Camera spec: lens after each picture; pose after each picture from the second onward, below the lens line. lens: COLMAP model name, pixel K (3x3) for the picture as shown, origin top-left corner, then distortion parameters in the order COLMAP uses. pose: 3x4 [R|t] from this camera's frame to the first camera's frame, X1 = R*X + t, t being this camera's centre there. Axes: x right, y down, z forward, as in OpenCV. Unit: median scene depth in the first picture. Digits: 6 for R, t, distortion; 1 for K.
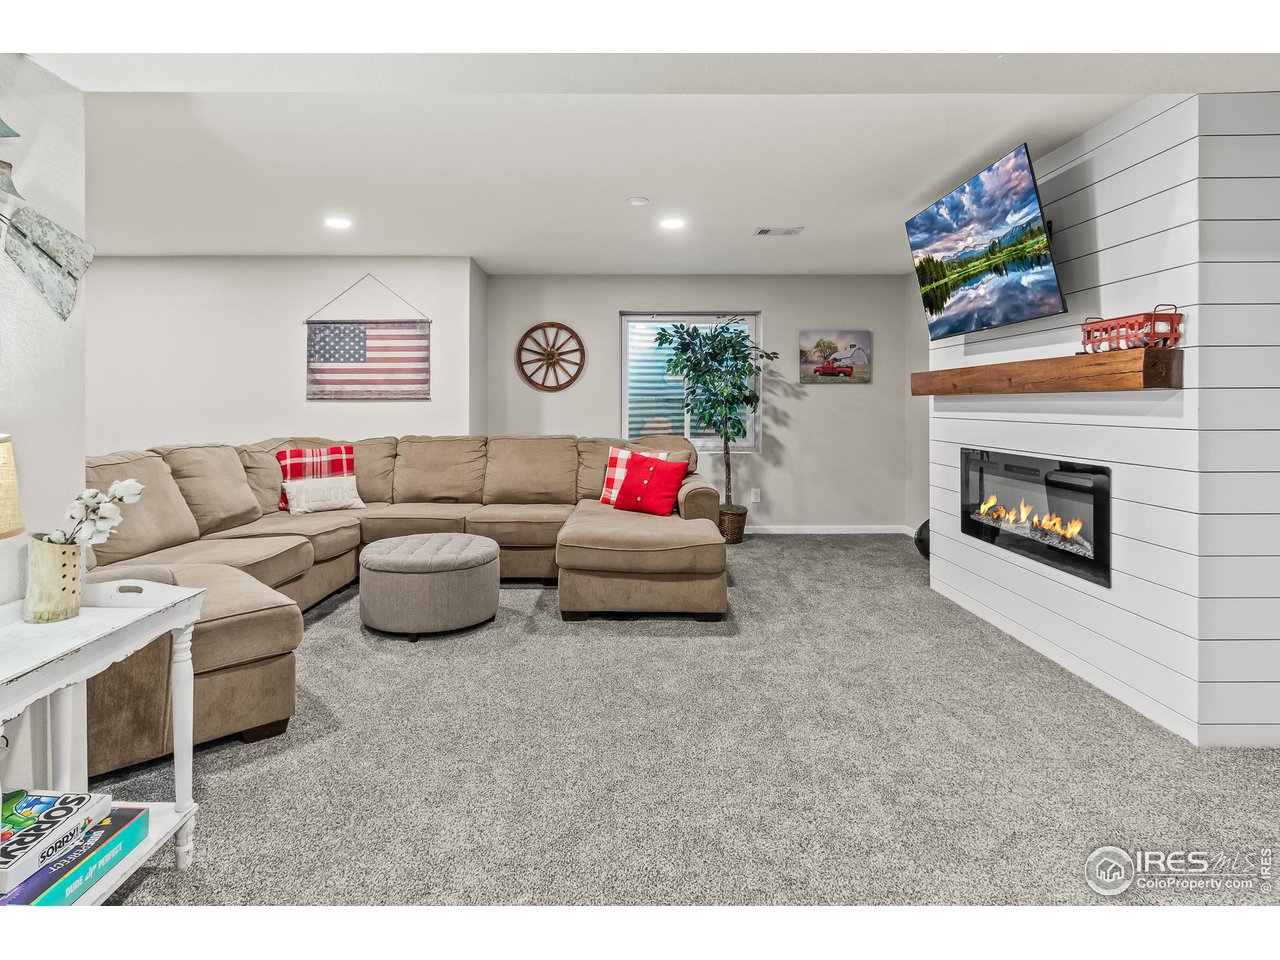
lens RADIAL K [[691.5, 0, 634.3], [0, 691.5, 413.8], [0, 0, 1]] dist [0.006036, -0.002980]
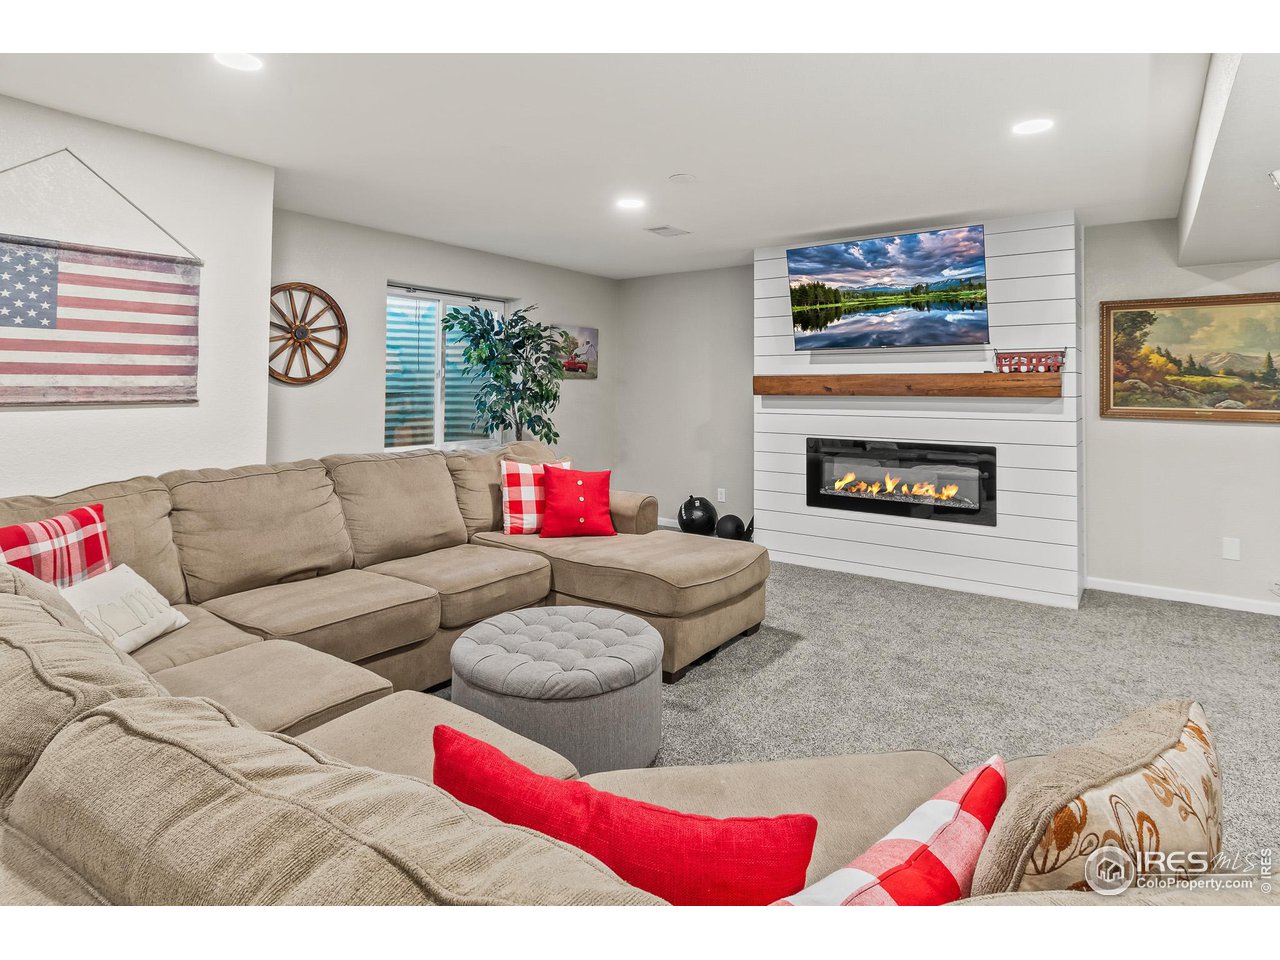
lens RADIAL K [[691.5, 0, 573.9], [0, 691.5, 380.5], [0, 0, 1]] dist [0.006036, -0.002980]
pose [[0.607094, 0.007762, 0.794592, -0.774204], [0.007306, 0.999856, -0.015349, -0.038358], [-0.794596, 0.015123, 0.606950, 0.581520]]
